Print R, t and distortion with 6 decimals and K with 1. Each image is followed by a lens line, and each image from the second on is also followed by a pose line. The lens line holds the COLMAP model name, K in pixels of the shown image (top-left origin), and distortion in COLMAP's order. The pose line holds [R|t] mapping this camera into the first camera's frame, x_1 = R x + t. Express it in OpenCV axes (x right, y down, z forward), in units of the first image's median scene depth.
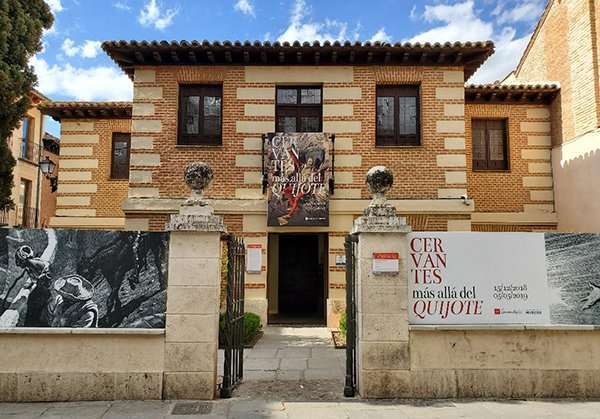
lens RADIAL K [[393.6, 0, 300.2], [0, 393.6, 211.6], [0, 0, 1]] dist [0.018812, 0.003999]
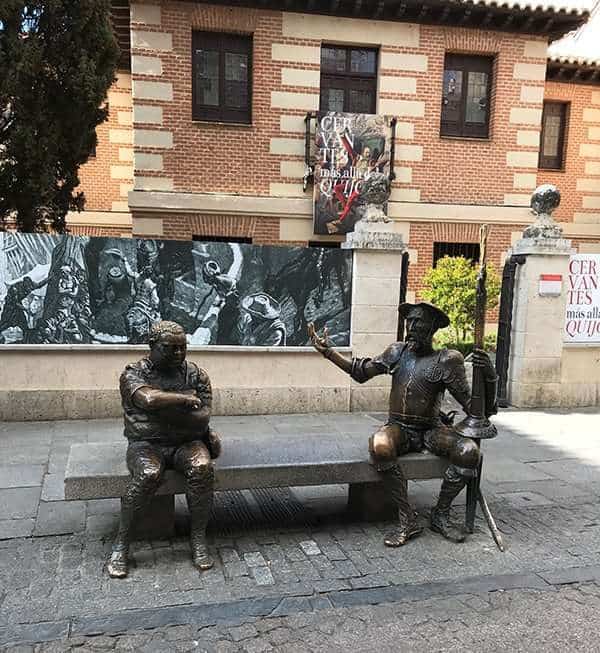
lens RADIAL K [[547.8, 0, 299.7], [0, 547.8, 325.3], [0, 0, 1]] dist [-0.010852, 0.024807]
pose [[0.986513, 0.000648, 0.163680, -0.631560], [-0.037035, 0.974942, 0.219355, -0.052010], [-0.159436, -0.222459, 0.961817, -0.275327]]
